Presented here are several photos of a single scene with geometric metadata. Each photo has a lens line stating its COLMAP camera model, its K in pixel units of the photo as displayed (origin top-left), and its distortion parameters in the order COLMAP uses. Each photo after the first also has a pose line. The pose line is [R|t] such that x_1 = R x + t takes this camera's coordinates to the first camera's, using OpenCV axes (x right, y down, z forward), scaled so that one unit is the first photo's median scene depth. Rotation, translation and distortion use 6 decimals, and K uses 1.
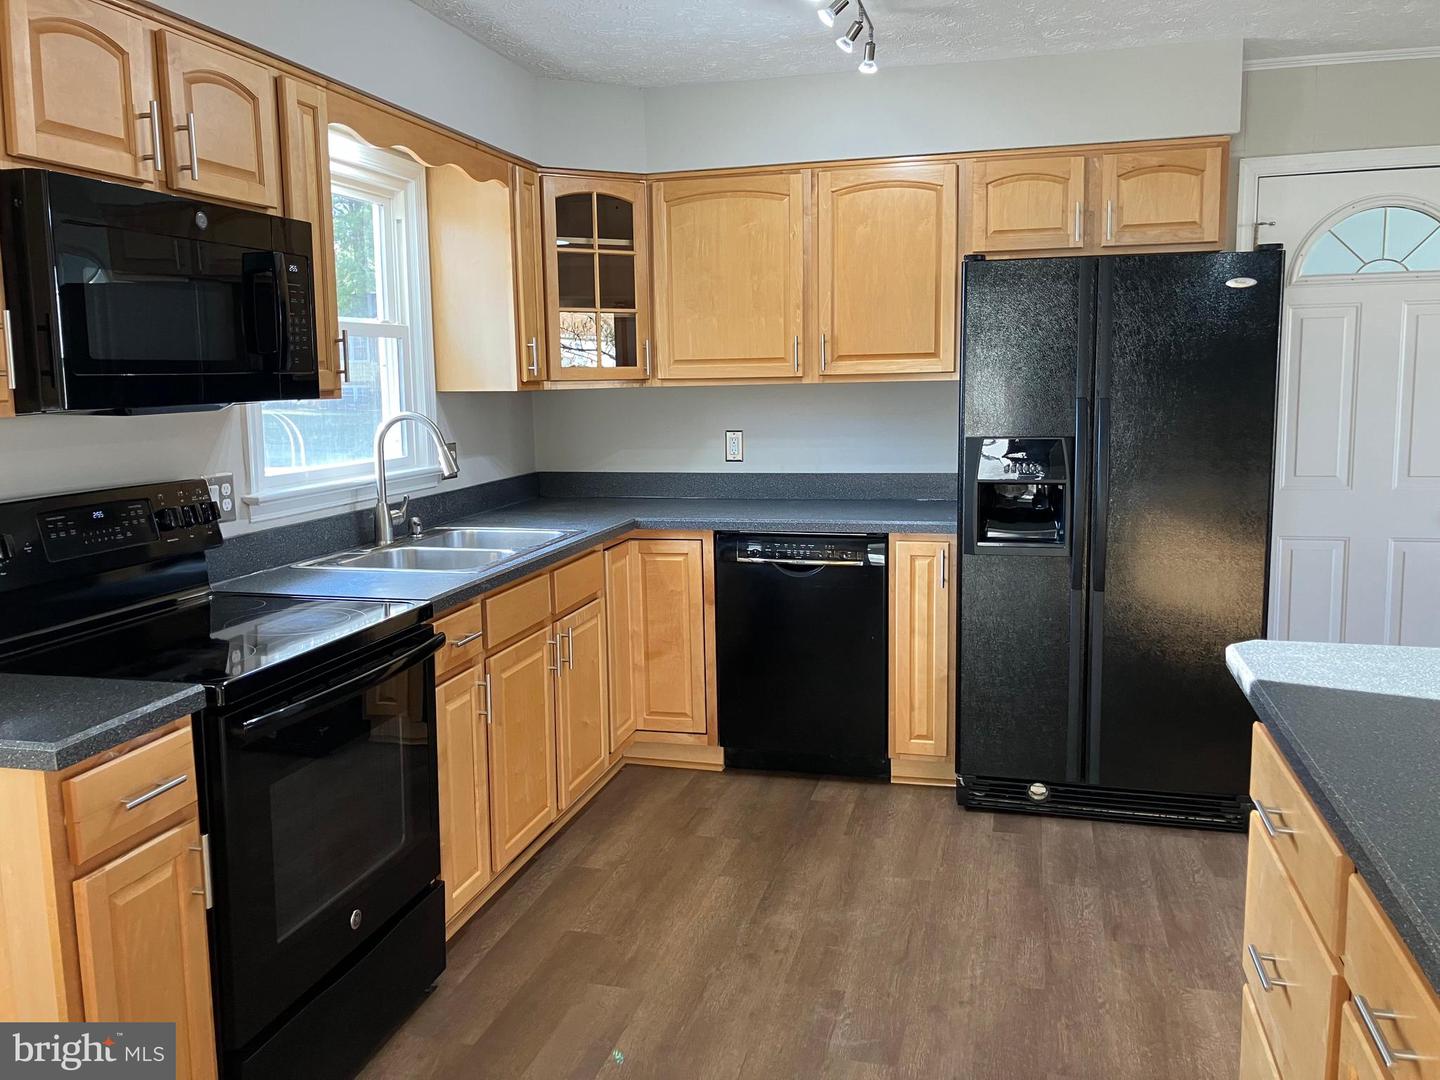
lens RADIAL K [[1172.6, 0, 718.4], [0, 1172.6, 518.2], [0, 0, 1]] dist [0.010679, 0.003291]
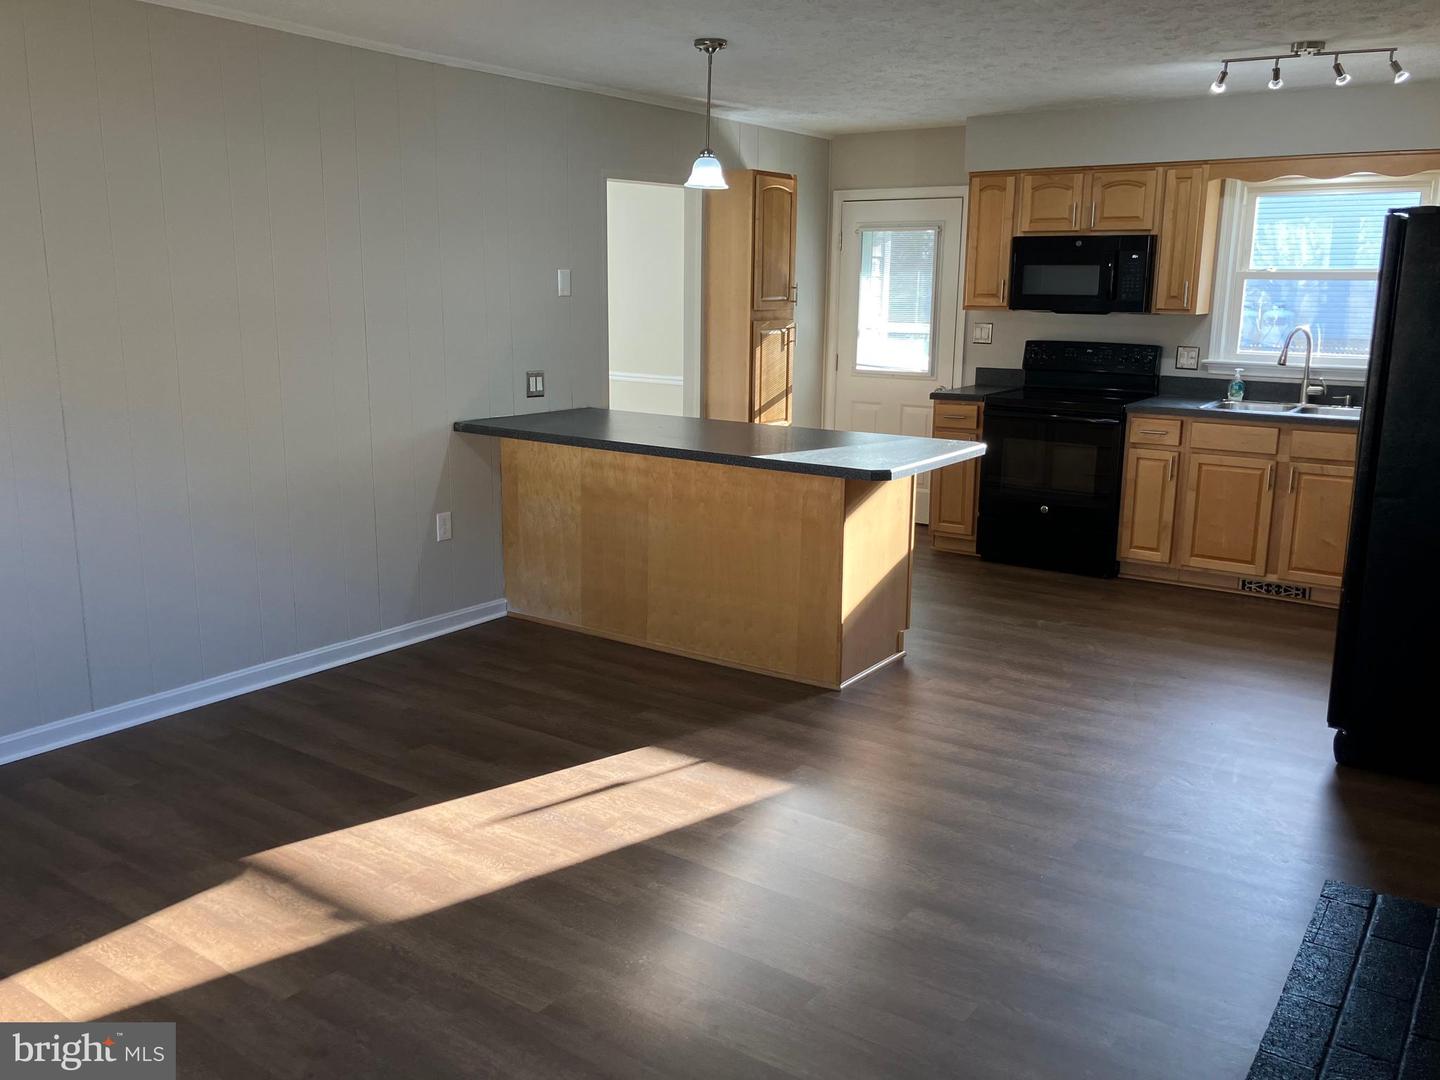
lens RADIAL K [[1172.6, 0, 718.4], [0, 1172.6, 518.2], [0, 0, 1]] dist [0.010679, 0.003291]
pose [[-0.358728, 0.200760, -0.911597, 1.624267], [-0.118909, 0.958813, 0.257950, -0.159831], [0.925837, 0.200931, -0.320081, 0.792717]]
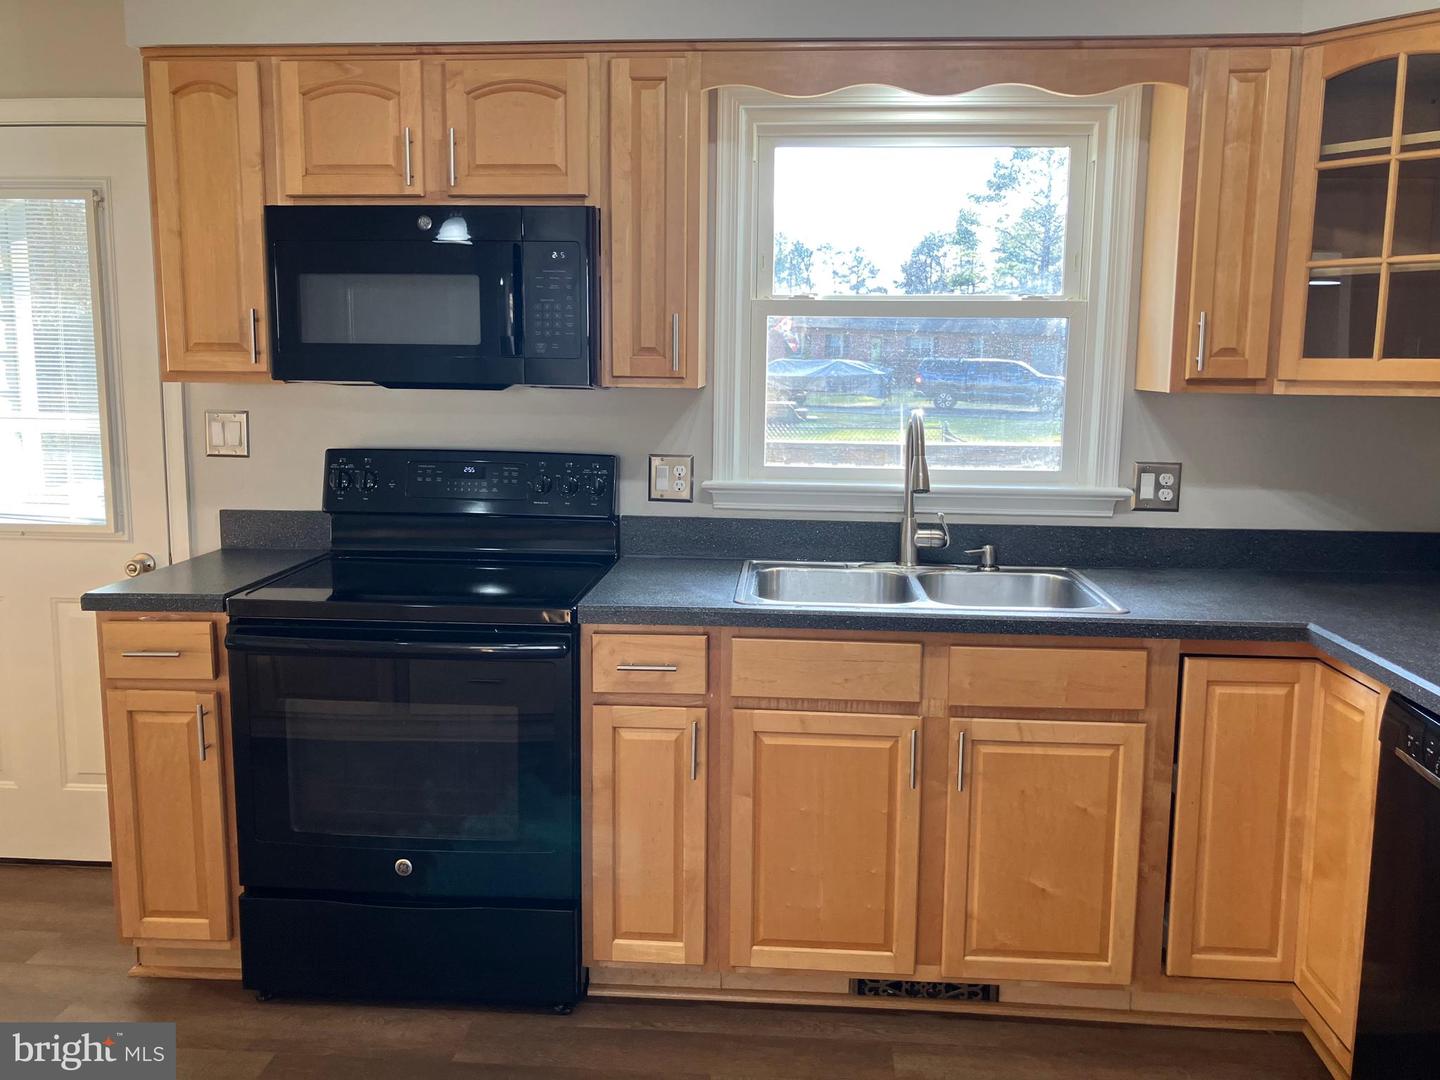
lens RADIAL K [[1172.6, 0, 718.4], [0, 1172.6, 518.2], [0, 0, 1]] dist [0.010679, 0.003291]
pose [[0.181441, 0.149095, -0.972034, 0.500998], [-0.135910, 0.982757, 0.125371, -0.098478], [0.973965, 0.109362, 0.198576, 0.697978]]
